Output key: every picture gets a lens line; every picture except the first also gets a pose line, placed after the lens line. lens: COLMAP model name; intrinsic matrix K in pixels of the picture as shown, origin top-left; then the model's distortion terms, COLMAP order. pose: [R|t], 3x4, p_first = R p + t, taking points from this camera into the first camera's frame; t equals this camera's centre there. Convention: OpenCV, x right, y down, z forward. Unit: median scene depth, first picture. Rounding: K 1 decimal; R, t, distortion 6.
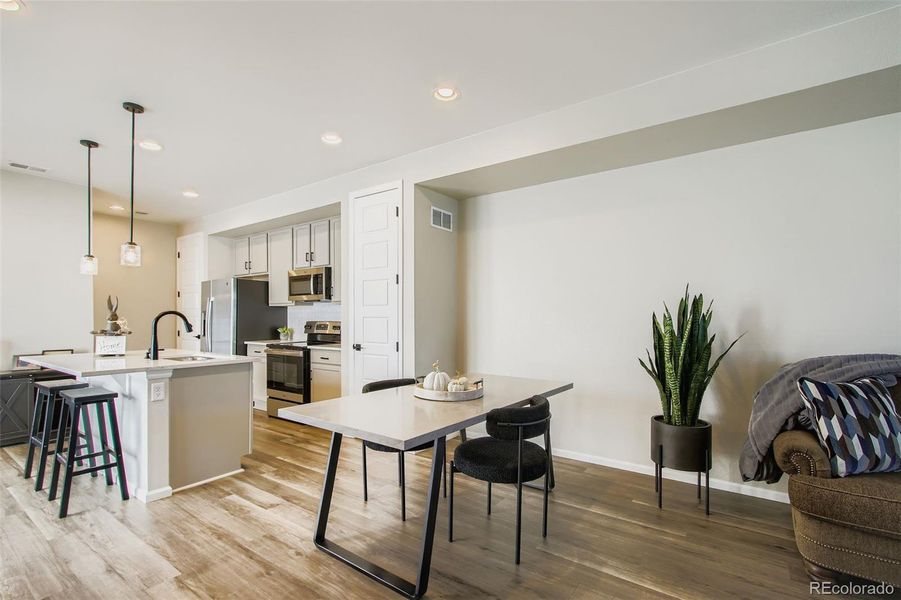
lens RADIAL K [[412.8, 0, 453.6], [0, 412.8, 314.6], [0, 0, 1]] dist [0.001895, 0.000333]
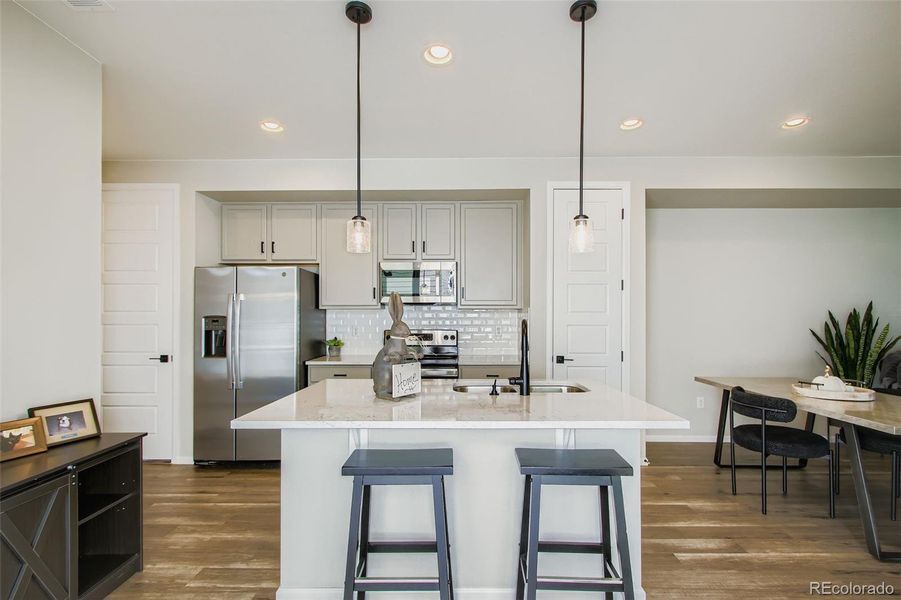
lens RADIAL K [[412.8, 0, 453.6], [0, 412.8, 314.6], [0, 0, 1]] dist [0.001895, 0.000333]
pose [[0.819007, 0.005942, 0.573752, -0.922208], [-0.002144, 0.999971, -0.007294, -0.009100], [-0.573779, 0.004744, 0.818996, 0.411053]]
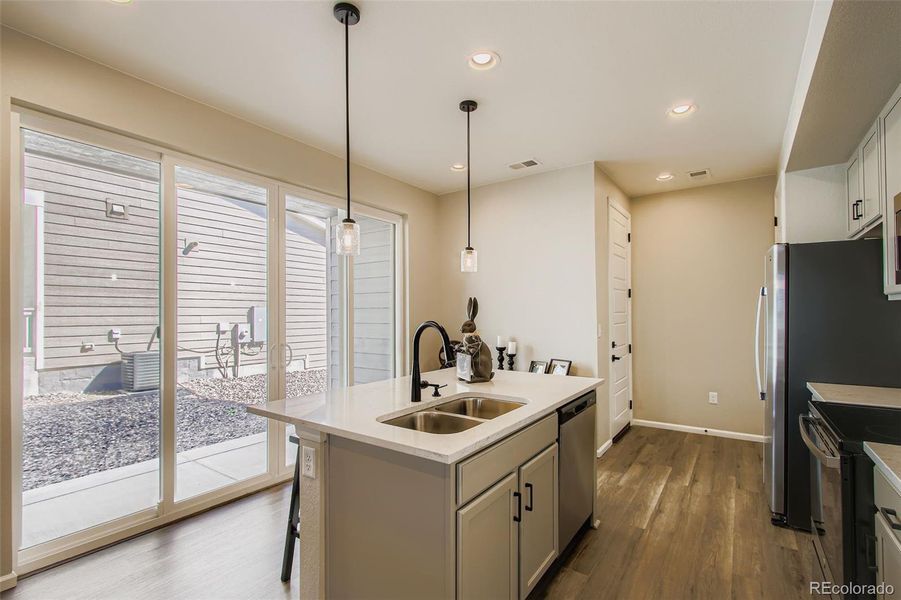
lens RADIAL K [[415.8, 0, 452.5], [0, 415.8, 310.0], [0, 0, 1]] dist [0.000169, 0.000084]
pose [[0.010303, -0.003827, -0.999940, -0.077182], [0.003175, 0.999988, -0.003794, -0.019232], [0.999942, -0.003136, 0.010315, 0.808622]]
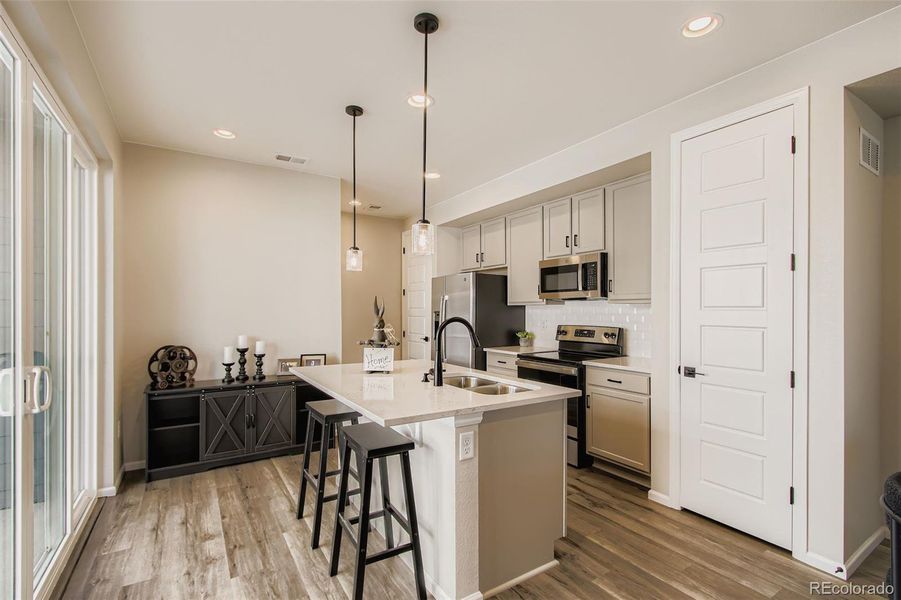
lens RADIAL K [[415.8, 0, 452.5], [0, 415.8, 310.0], [0, 0, 1]] dist [0.000169, 0.000084]
pose [[0.927092, 0.001816, -0.374831, -0.331154], [-0.000797, 0.999996, 0.002872, -0.018817], [0.374834, -0.002364, 0.927089, 0.261157]]
